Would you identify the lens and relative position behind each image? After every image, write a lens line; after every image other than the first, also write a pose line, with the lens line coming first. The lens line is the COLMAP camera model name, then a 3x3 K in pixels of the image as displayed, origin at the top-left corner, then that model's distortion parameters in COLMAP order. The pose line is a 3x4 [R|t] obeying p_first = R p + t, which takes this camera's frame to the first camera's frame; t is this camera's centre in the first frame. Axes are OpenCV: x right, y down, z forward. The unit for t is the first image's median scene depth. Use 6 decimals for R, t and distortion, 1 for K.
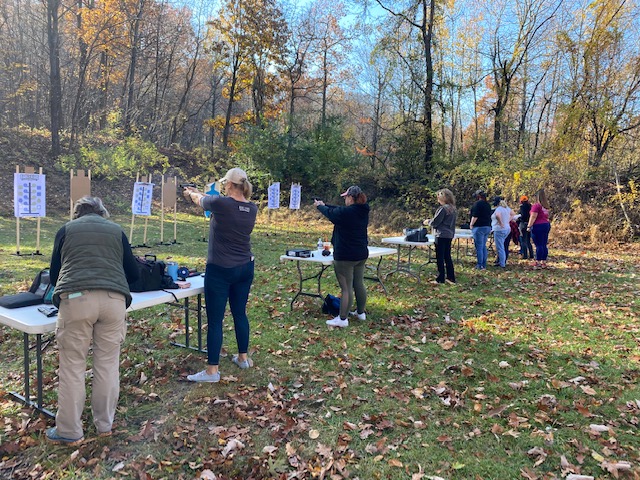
lens RADIAL K [[491.0, 0, 318.5], [0, 491.0, 238.1], [0, 0, 1]] dist [0.029967, -0.031631]
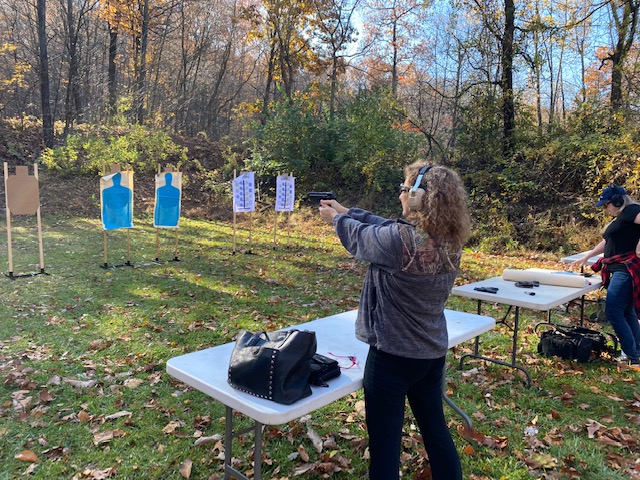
lens RADIAL K [[491.0, 0, 314.7], [0, 491.0, 236.2], [0, 0, 1]] dist [0.029967, -0.031631]
pose [[0.981800, 0.000578, -0.189914, 0.085751], [0.000688, 0.999978, 0.006596, -0.021832], [0.189914, -0.006607, 0.981778, 0.253144]]
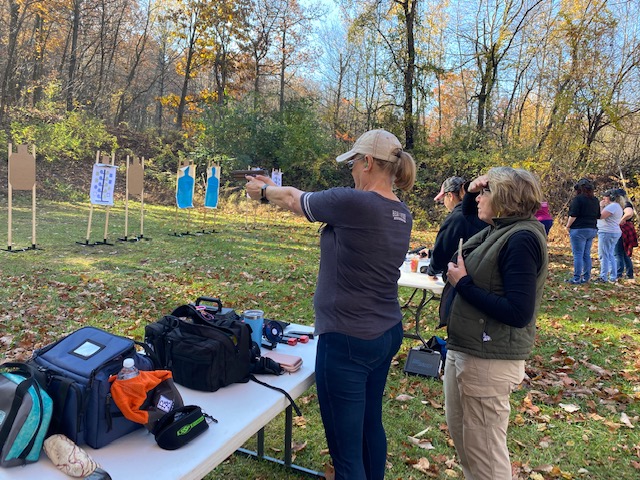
lens RADIAL K [[491.0, 0, 319.8], [0, 491.0, 237.0], [0, 0, 1]] dist [0.029967, -0.031631]
pose [[0.993411, 0.006962, 0.114398, -0.050132], [-0.009486, 0.999723, 0.021534, -0.007617], [-0.114216, -0.022477, 0.993202, 0.083616]]
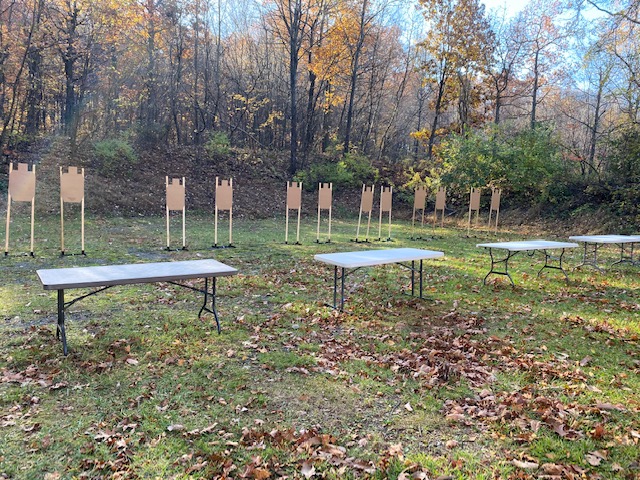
lens RADIAL K [[491.0, 0, 318.9], [0, 491.0, 238.7], [0, 0, 1]] dist [0.029967, -0.031631]
pose [[0.920997, 0.024591, -0.388792, 0.012312], [-0.030090, 0.999515, -0.008061, 0.011216], [0.388405, 0.019123, 0.921290, -0.107763]]
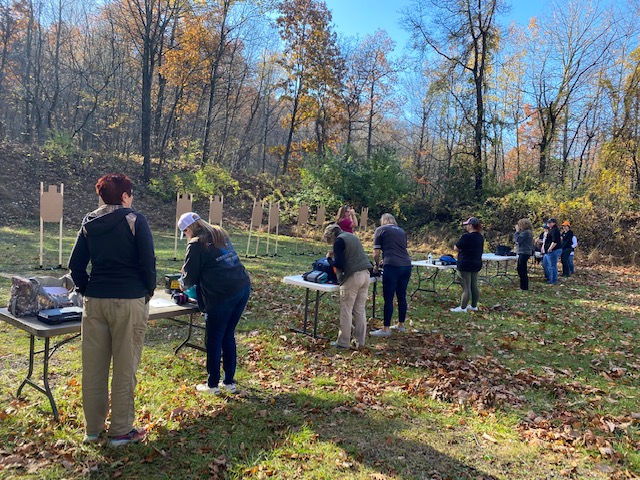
lens RADIAL K [[491.0, 0, 318.3], [0, 491.0, 237.1], [0, 0, 1]] dist [0.029967, -0.031631]
pose [[0.997718, 0.025429, -0.062543, -0.060195], [-0.028215, 0.998630, -0.044079, 0.007748], [0.061336, 0.045743, 0.997068, -0.113734]]
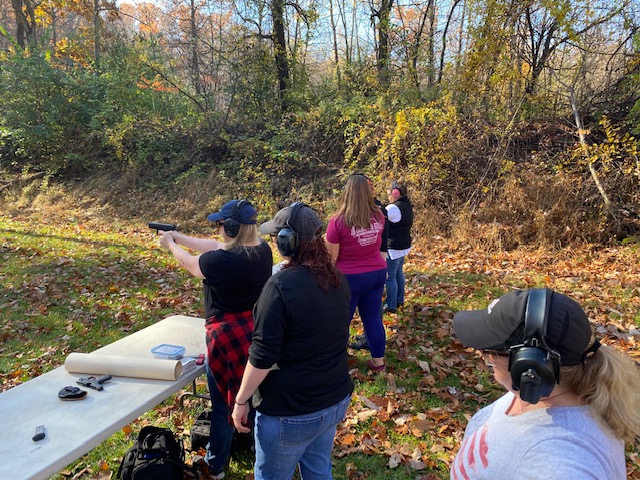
lens RADIAL K [[491.0, 0, 312.5], [0, 491.0, 238.5], [0, 0, 1]] dist [0.029967, -0.031631]
pose [[0.989157, -0.074093, 0.126803, 0.162626], [0.060497, 0.992318, 0.107910, -0.042736], [-0.133824, -0.099069, 0.986041, 0.332913]]
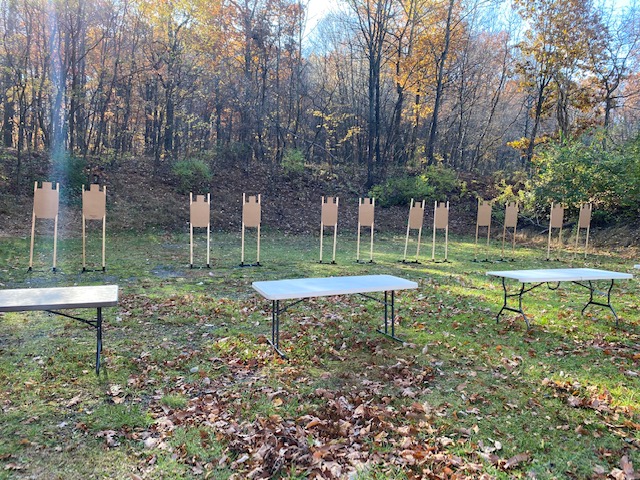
lens RADIAL K [[491.0, 0, 313.2], [0, 491.0, 237.7], [0, 0, 1]] dist [0.029967, -0.031631]
pose [[0.806439, 0.018759, -0.591020, 0.063206], [-0.047328, 0.998338, -0.032892, 0.003726], [0.589421, 0.054497, 0.805986, -0.031969]]
